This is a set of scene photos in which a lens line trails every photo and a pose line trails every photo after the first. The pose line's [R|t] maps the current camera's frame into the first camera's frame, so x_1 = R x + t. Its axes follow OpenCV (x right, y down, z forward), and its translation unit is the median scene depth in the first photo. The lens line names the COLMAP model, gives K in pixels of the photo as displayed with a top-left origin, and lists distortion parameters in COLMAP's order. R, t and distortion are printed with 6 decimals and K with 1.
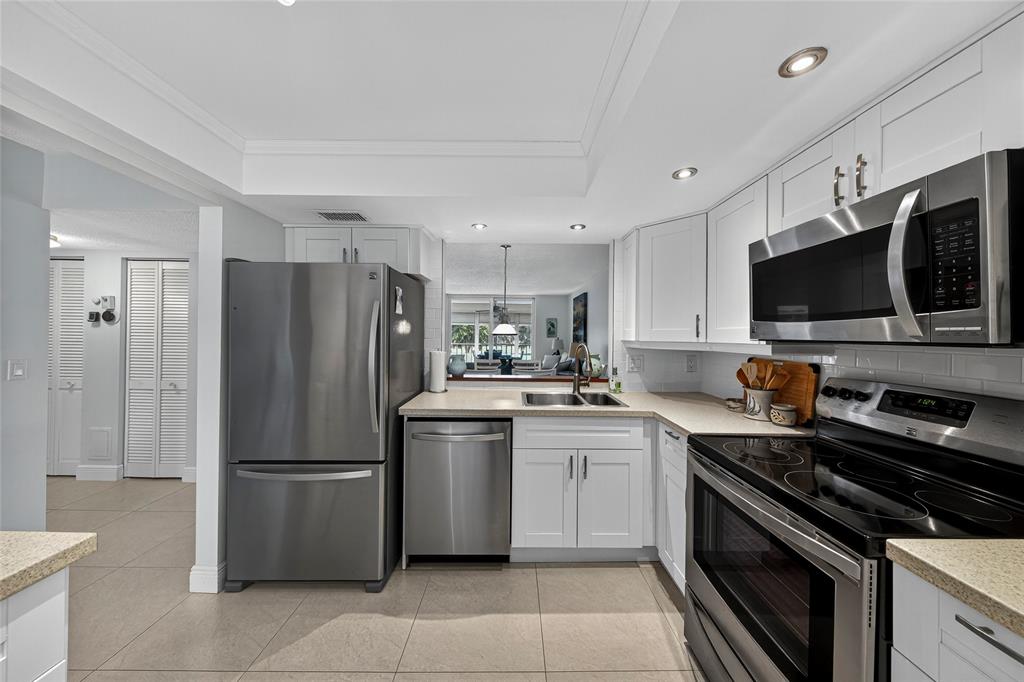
lens RADIAL K [[330.7, 0, 516.8], [0, 330.7, 334.3], [0, 0, 1]] dist [0.000138, -0.000031]
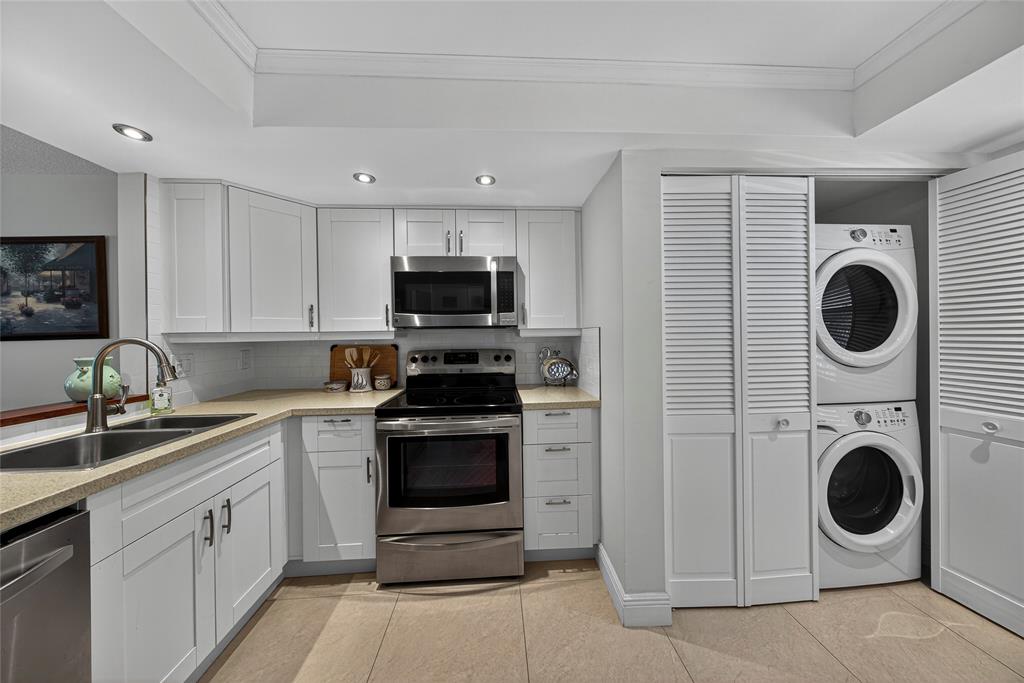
lens RADIAL K [[319.8, 0, 513.6], [0, 319.8, 334.1], [0, 0, 1]] dist [0.000649, -0.000104]
pose [[-0.048418, -0.007831, 0.998796, -0.495247], [0.011743, 0.999896, 0.008409, 0.031001], [-0.998758, 0.012136, -0.048321, 0.453493]]
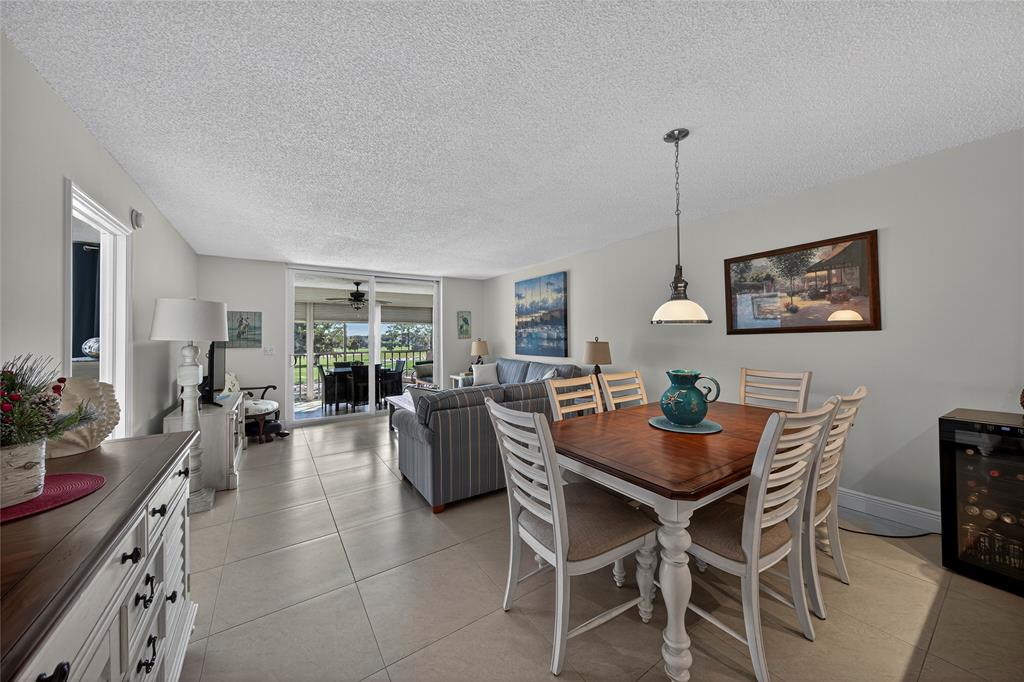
lens RADIAL K [[357.1, 0, 514.1], [0, 357.1, 332.9], [0, 0, 1]] dist [0.002433, 0.000152]
pose [[0.829513, -0.010629, 0.558387, -1.129756], [0.019575, 0.999758, -0.010050, 0.034624], [-0.558145, 0.019267, 0.829520, 1.566854]]
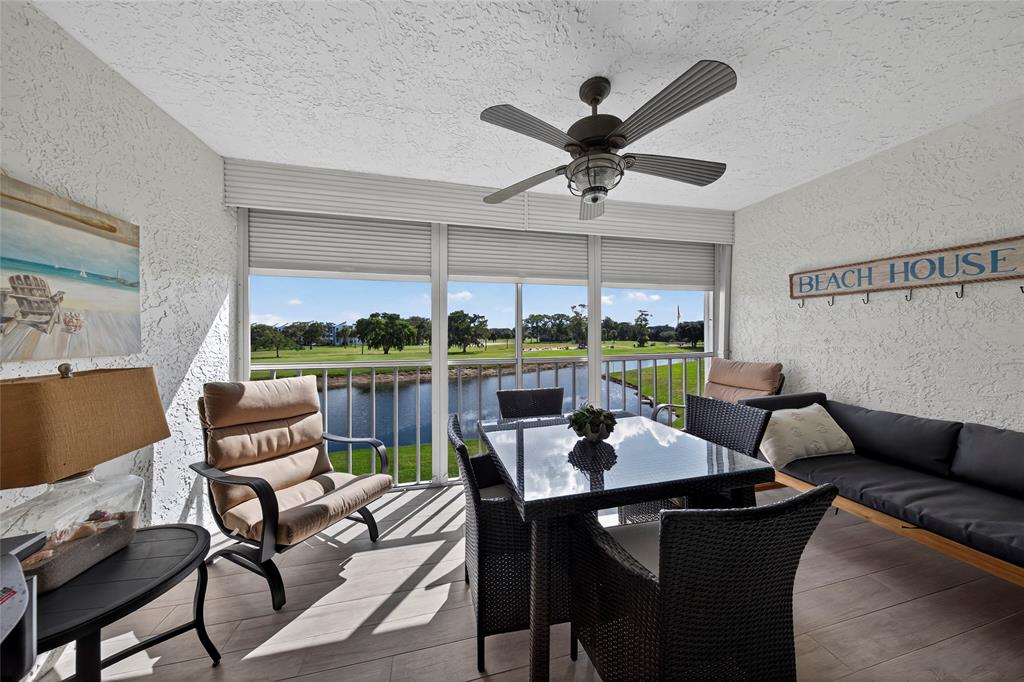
lens RADIAL K [[319.8, 0, 513.6], [0, 319.8, 333.6], [0, 0, 1]] dist [0.000649, -0.000104]
pose [[0.971731, -0.013483, 0.235707, -0.791417], [0.012407, 0.999905, 0.006049, 0.054572], [-0.235767, -0.002954, 0.971805, 4.976695]]
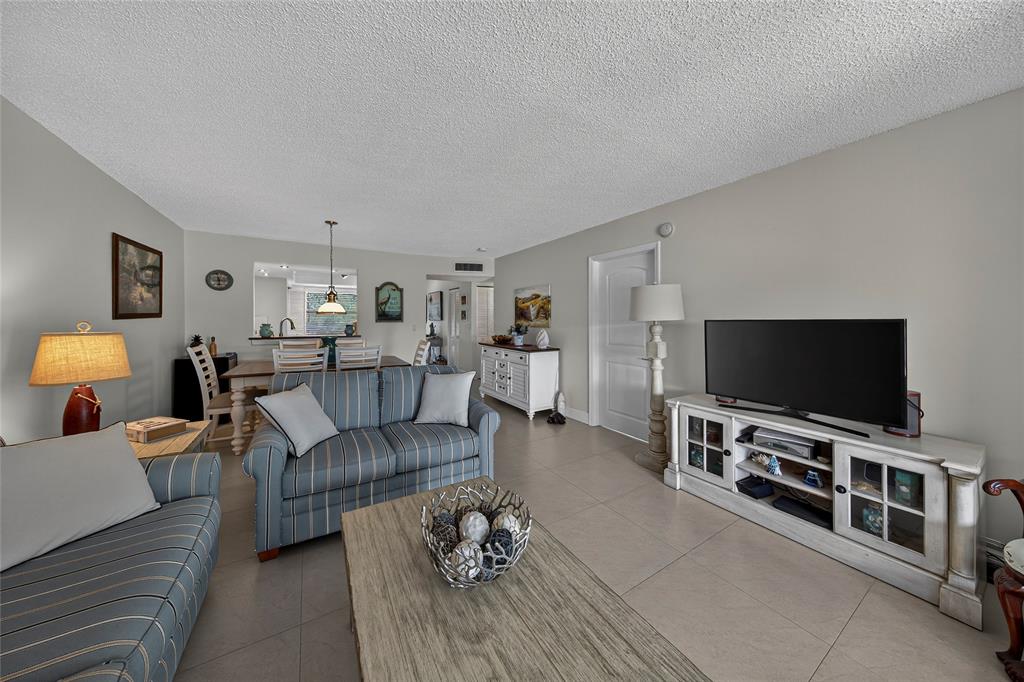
lens RADIAL K [[329.8, 0, 510.5], [0, 329.8, 319.4], [0, 0, 1]] dist [0.000125, 0.000008]
pose [[-0.854601, -0.008436, -0.519216, 0.034715], [-0.009958, 0.999950, 0.000144, 0.029153], [0.519189, 0.005293, -0.854643, 4.613878]]
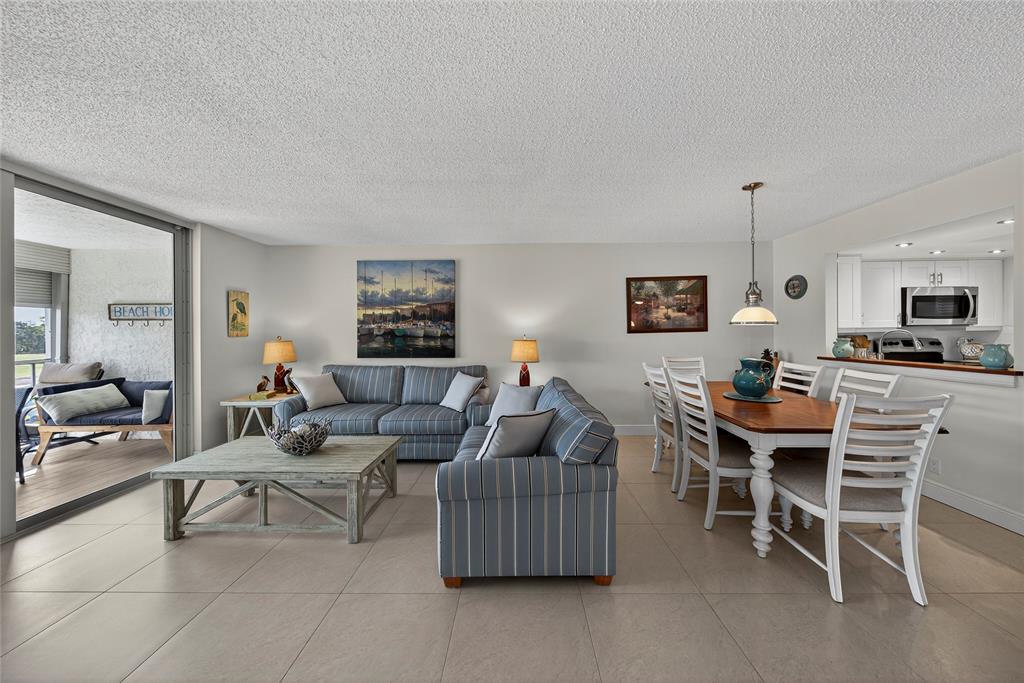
lens RADIAL K [[330.7, 0, 516.8], [0, 330.7, 334.8], [0, 0, 1]] dist [0.000138, -0.000031]
pose [[0.016045, -0.009930, 0.999822, -1.507947], [0.008901, 0.999912, 0.009788, 0.028176], [-0.999832, 0.008743, 0.016132, 3.185439]]
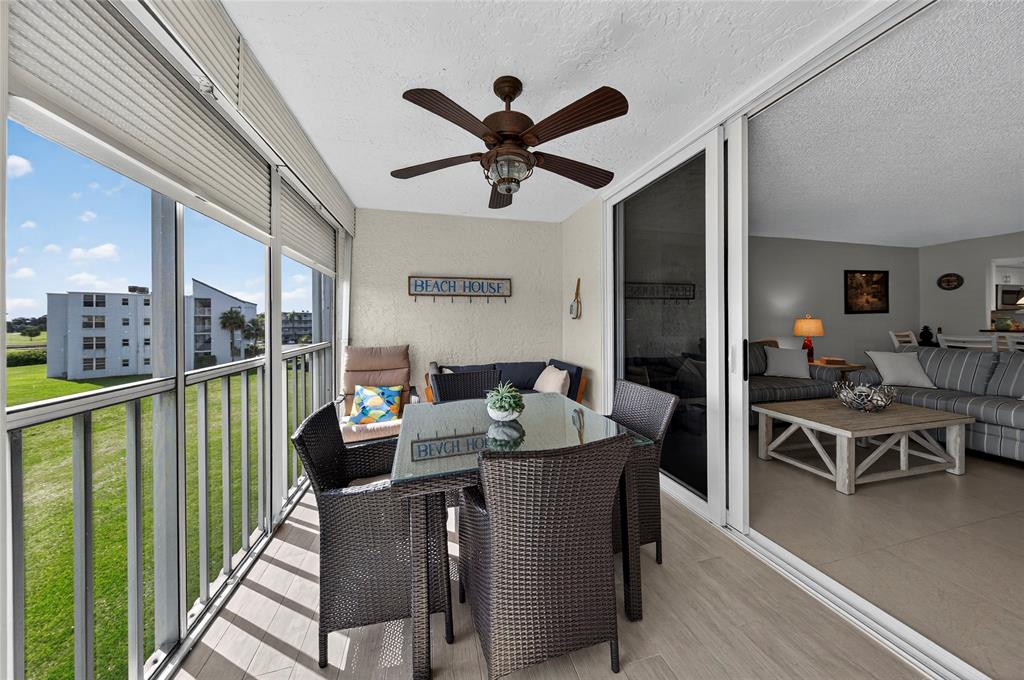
lens RADIAL K [[329.8, 0, 510.5], [0, 329.8, 318.4], [0, 0, 1]] dist [0.000125, 0.000008]
pose [[-0.246235, -0.010799, 0.969150, -1.289683], [0.004025, 0.999918, 0.012165, 0.038391], [-0.969202, 0.006896, -0.246171, 5.990841]]
